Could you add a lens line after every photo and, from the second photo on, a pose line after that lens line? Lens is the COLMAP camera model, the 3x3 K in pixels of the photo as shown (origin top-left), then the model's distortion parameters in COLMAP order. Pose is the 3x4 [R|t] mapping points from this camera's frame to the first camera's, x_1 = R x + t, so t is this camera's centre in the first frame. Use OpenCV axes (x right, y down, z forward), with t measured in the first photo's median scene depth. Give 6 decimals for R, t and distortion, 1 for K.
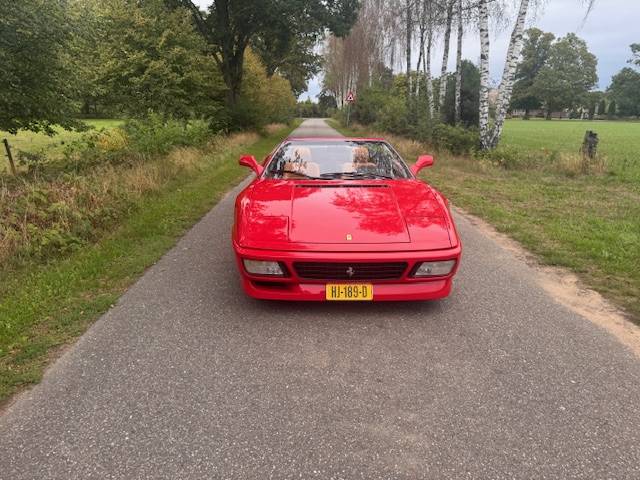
lens RADIAL K [[447.9, 0, 320.0], [0, 447.9, 240.0], [0, 0, 1]] dist [0.049002, -0.060013]
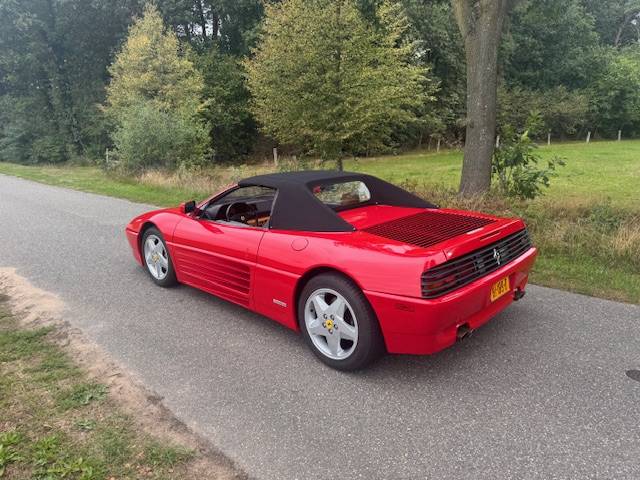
lens RADIAL K [[450.6, 0, 322.1], [0, 450.6, 233.8], [0, 0, 1]] dist [0.033816, -0.041702]
pose [[-0.697443, 0.164370, -0.697536, 0.191129], [-0.181749, 0.900949, 0.394027, -0.146791], [0.693211, 0.401588, -0.598487, 0.488598]]
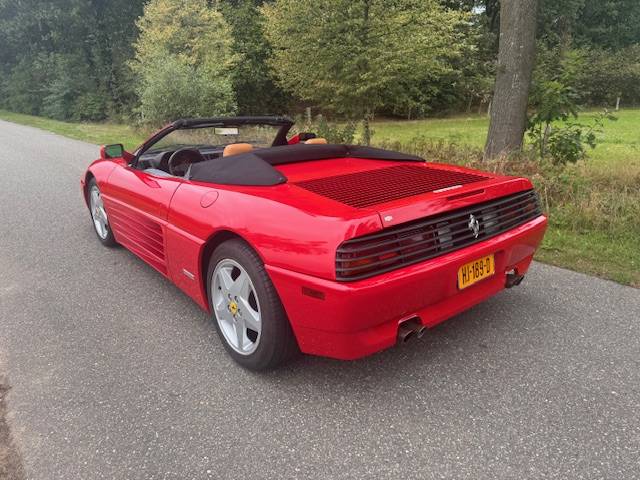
lens RADIAL K [[454.8, 0, 316.3], [0, 454.8, 232.6], [0, 0, 1]] dist [-0.001404, 0.000856]
pose [[-0.777357, 0.180381, -0.602643, 0.126441], [-0.168702, 0.863134, 0.475961, -0.130944], [0.606016, 0.471659, -0.640533, 0.488088]]
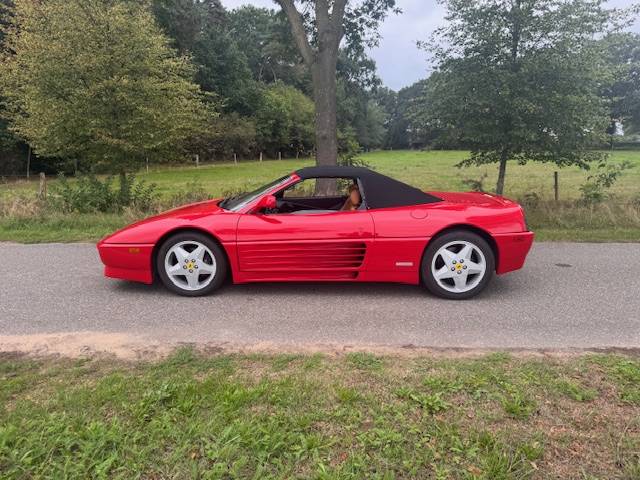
lens RADIAL K [[447.9, 0, 320.0], [0, 447.9, 240.0], [0, 0, 1]] dist [0.049002, -0.060013]
pose [[-0.050402, 0.193029, -0.979898, 0.315970], [-0.264340, 0.943576, 0.199470, -0.086204], [0.963112, 0.269080, 0.003468, 0.315785]]
